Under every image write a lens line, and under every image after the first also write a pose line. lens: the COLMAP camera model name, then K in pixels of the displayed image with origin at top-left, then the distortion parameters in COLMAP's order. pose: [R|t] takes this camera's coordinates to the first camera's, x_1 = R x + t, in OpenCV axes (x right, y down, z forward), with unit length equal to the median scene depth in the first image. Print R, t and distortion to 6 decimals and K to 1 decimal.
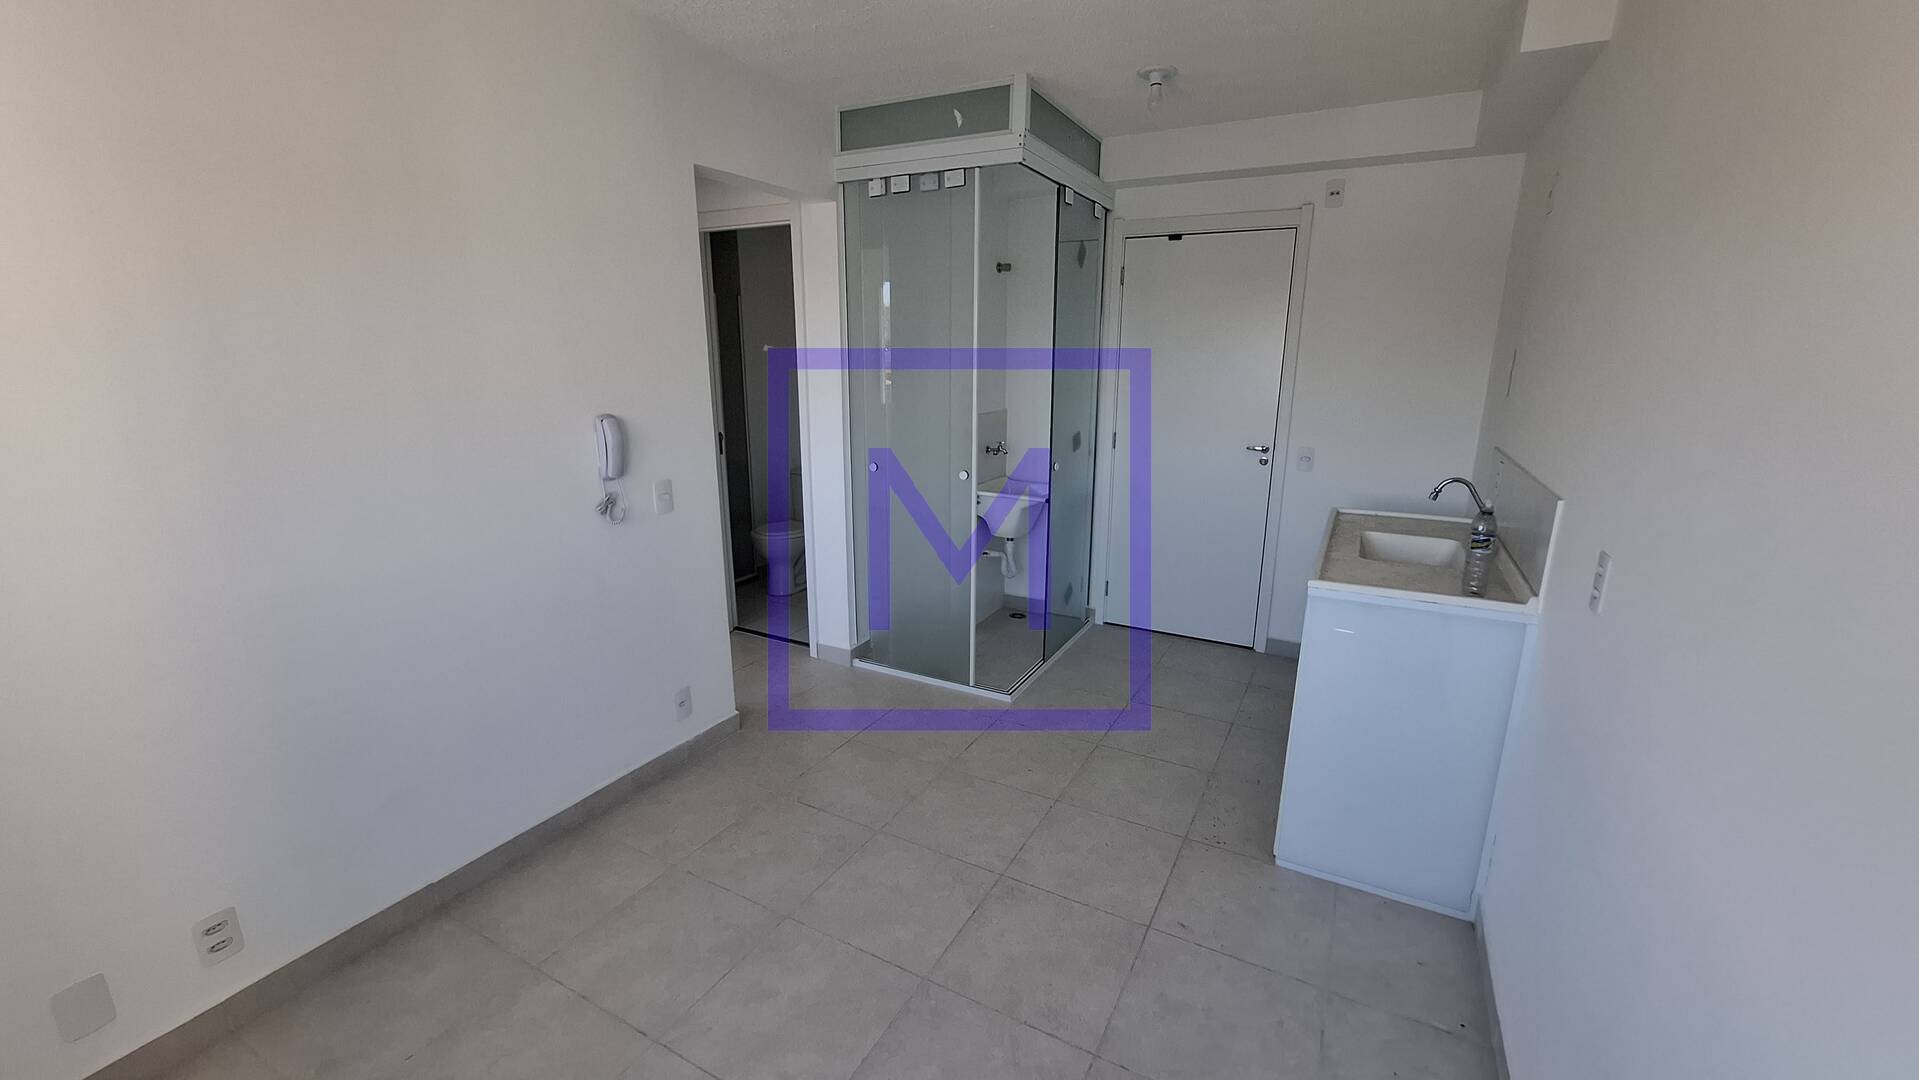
lens RADIAL K [[757.8, 0, 970.1], [0, 757.8, 542.1], [0, 0, 1]] dist [-0.009169, 0.002374]
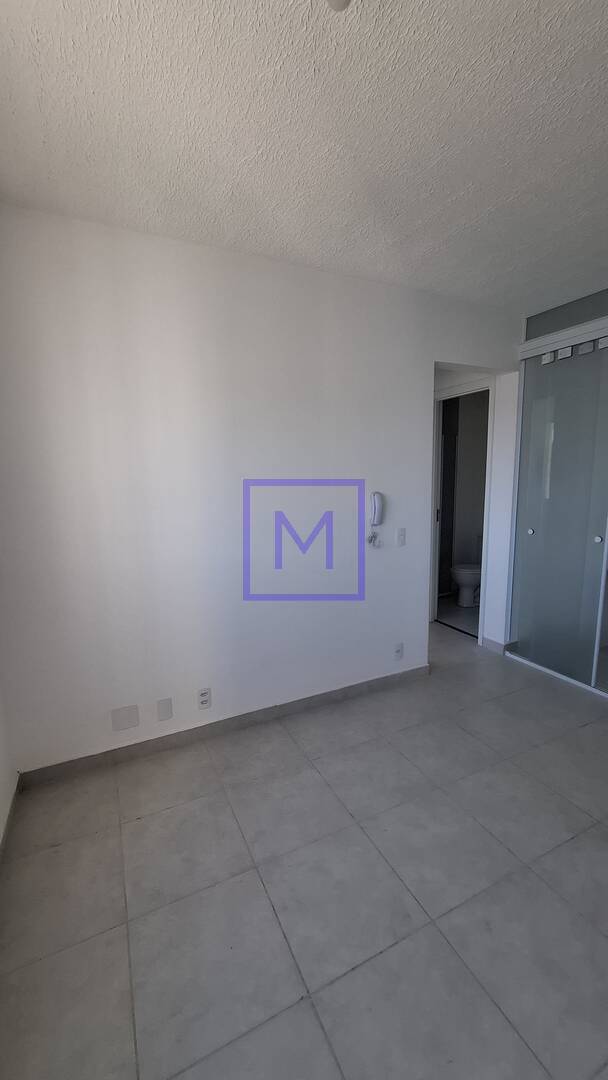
lens RADIAL K [[426.5, 0, 302.1], [0, 426.5, 543.6], [0, 0, 1]] dist [-0.009169, 0.002374]
pose [[0.802897, 0.069184, -0.592089, 0.020994], [-0.120713, 0.991534, -0.047834, 0.030922], [0.583768, 0.109878, 0.804451, 0.010418]]
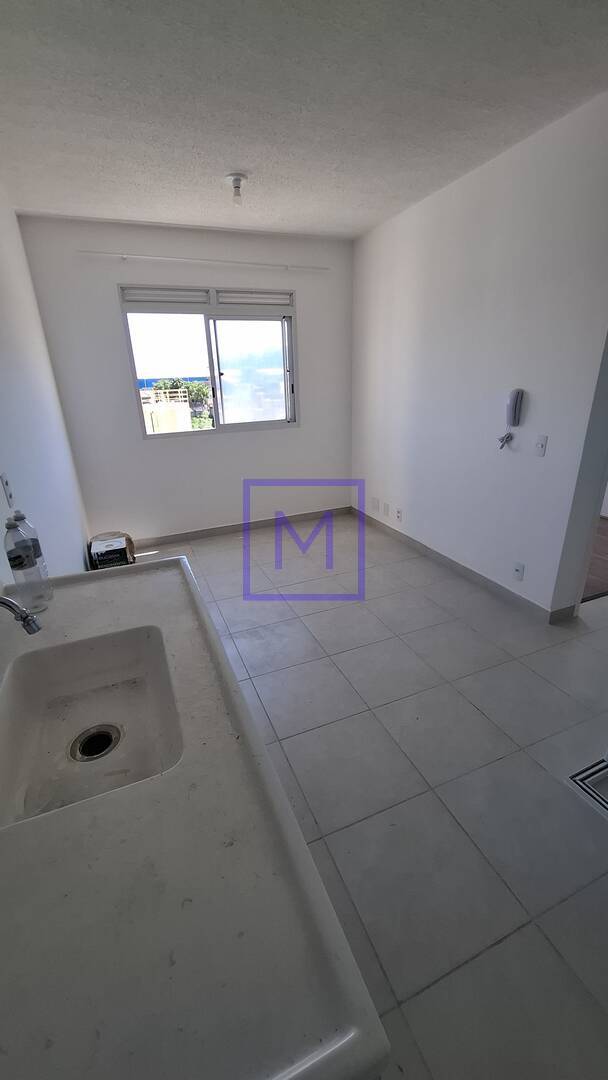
lens RADIAL K [[426.5, 0, 307.4], [0, 426.5, 545.0], [0, 0, 1]] dist [-0.009169, 0.002374]
pose [[-0.634519, 0.288209, -0.717162, 0.546328], [-0.173413, 0.851134, 0.495479, -0.210622], [0.753202, 0.438756, -0.490081, 1.004022]]
